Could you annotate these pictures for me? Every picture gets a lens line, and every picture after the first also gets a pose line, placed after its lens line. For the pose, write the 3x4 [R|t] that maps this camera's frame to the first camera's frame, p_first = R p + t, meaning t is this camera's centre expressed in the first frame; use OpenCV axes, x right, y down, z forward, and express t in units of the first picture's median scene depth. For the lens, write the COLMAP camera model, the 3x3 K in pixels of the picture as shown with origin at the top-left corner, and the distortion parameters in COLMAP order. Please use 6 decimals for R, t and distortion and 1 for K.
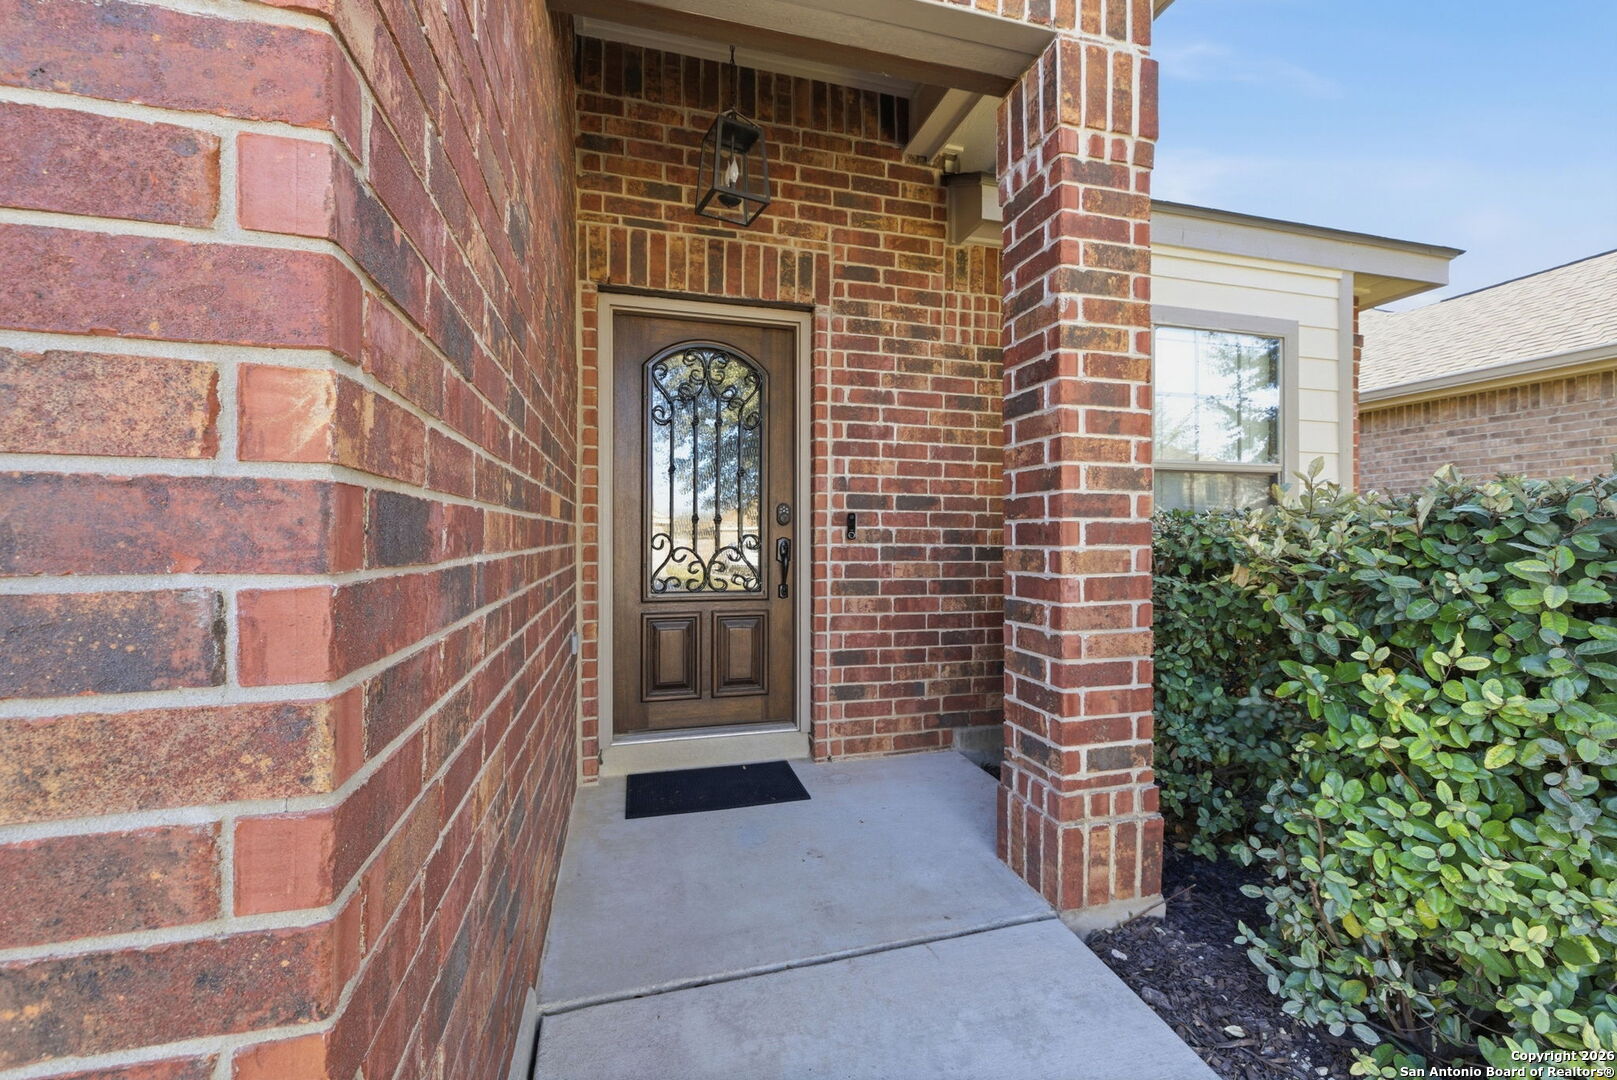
lens RADIAL K [[683.7, 0, 827.0], [0, 683.7, 540.8], [0, 0, 1]] dist [0.001267, -0.000073]
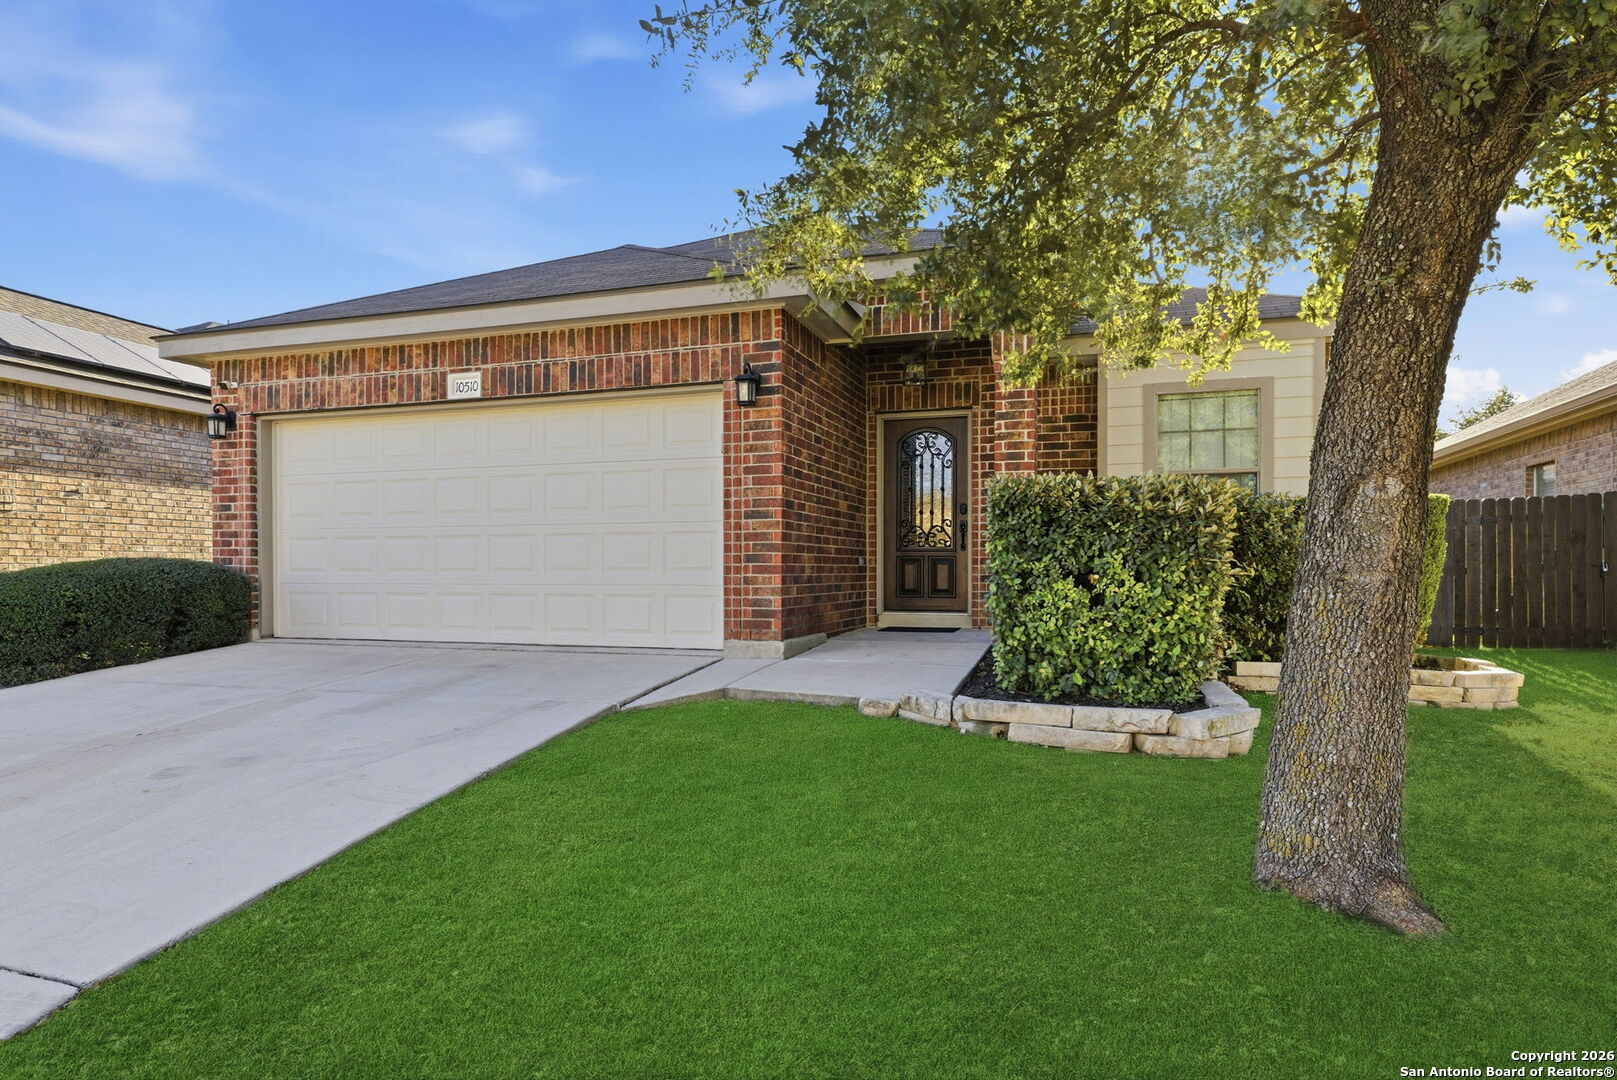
lens RADIAL K [[893.8, 0, 807.9], [0, 893.8, 563.0], [0, 0, 1]] dist [0.001367, -0.000272]
pose [[0.825983, -0.004264, -0.563679, 1.075988], [-0.001841, 0.999946, -0.010262, 0.153616], [0.563692, 0.009514, 0.825930, -1.480405]]
